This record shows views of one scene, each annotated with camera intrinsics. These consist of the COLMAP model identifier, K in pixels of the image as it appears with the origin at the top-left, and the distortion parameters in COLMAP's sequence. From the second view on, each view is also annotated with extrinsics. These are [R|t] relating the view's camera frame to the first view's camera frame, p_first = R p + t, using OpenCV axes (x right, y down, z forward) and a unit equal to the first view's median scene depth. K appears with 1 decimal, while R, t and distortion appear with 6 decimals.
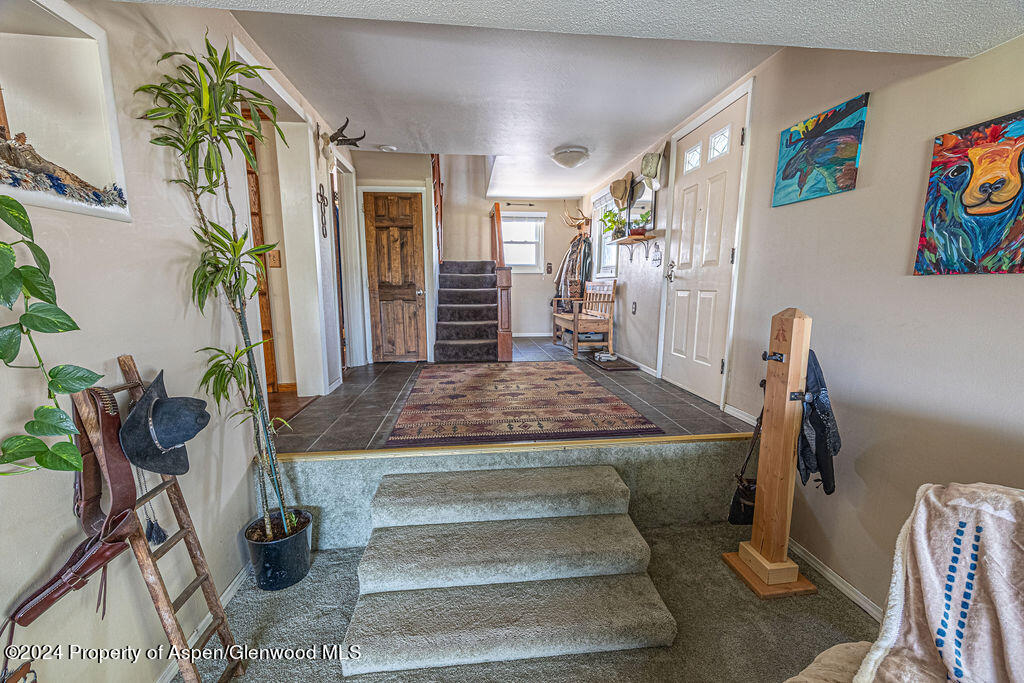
lens RADIAL K [[401.0, 0, 512.3], [0, 401.0, 345.3], [0, 0, 1]] dist [-0.000853, -0.000047]
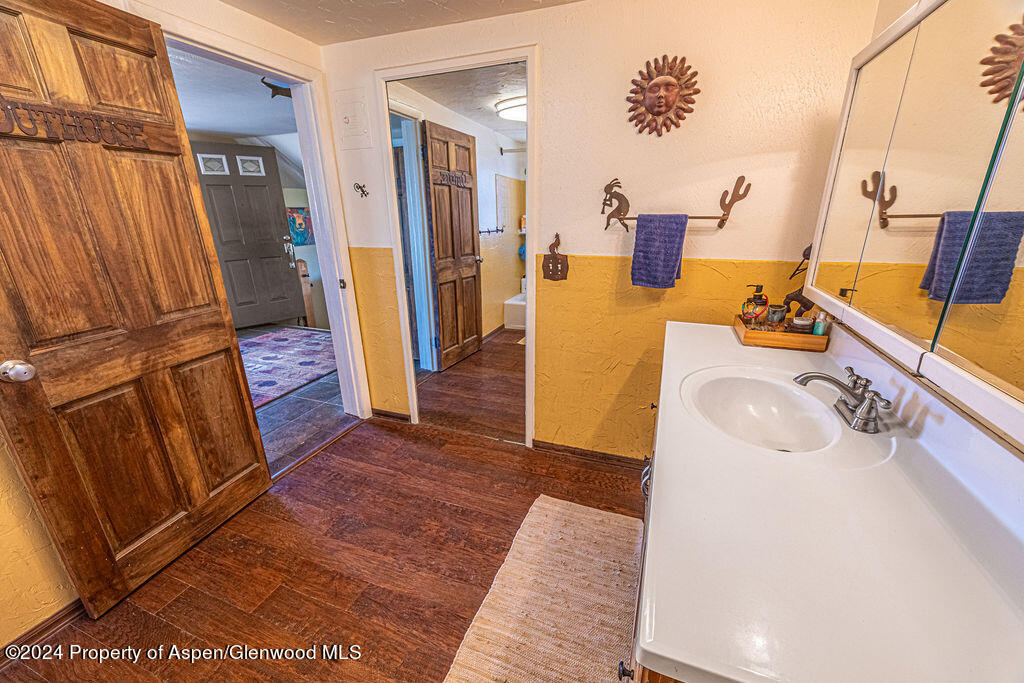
lens RADIAL K [[401.0, 0, 513.6], [0, 401.0, 344.3], [0, 0, 1]] dist [-0.000853, -0.000047]
pose [[-0.888546, -0.125570, 0.441269, -0.920598], [0.088446, 0.896889, 0.433321, -0.292593], [-0.450182, 0.424054, -0.785821, 1.258249]]
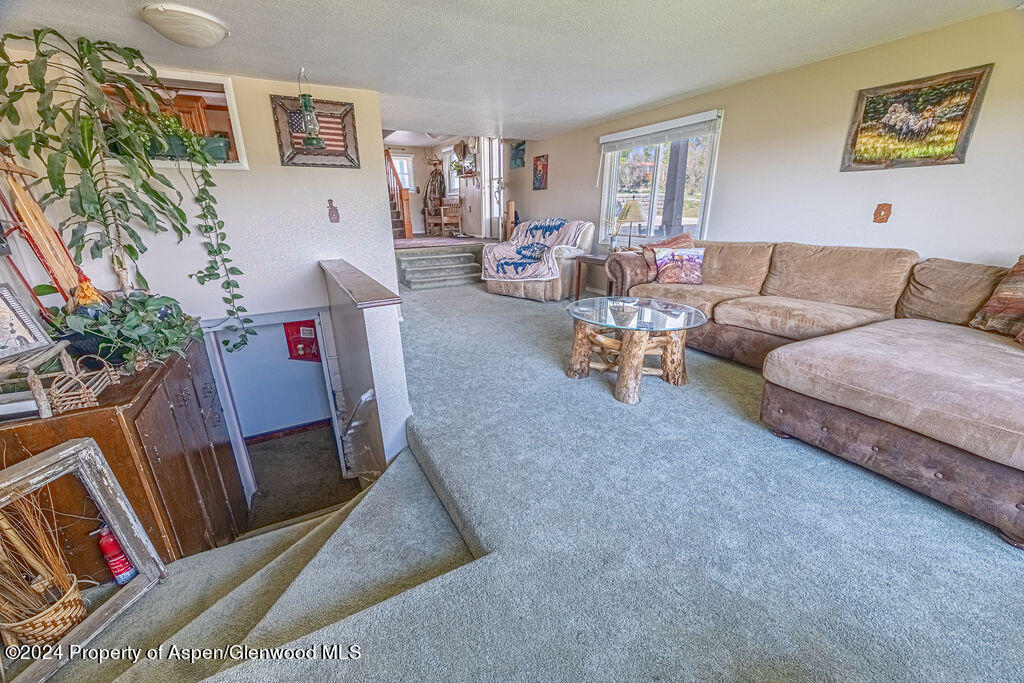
lens RADIAL K [[401.0, 0, 513.3], [0, 401.0, 344.3], [0, 0, 1]] dist [-0.000853, -0.000047]
pose [[0.919270, -0.123106, 0.373882, -0.386740], [0.059658, 0.982437, 0.176799, 0.260304], [-0.389080, -0.140221, 0.910469, -1.185203]]
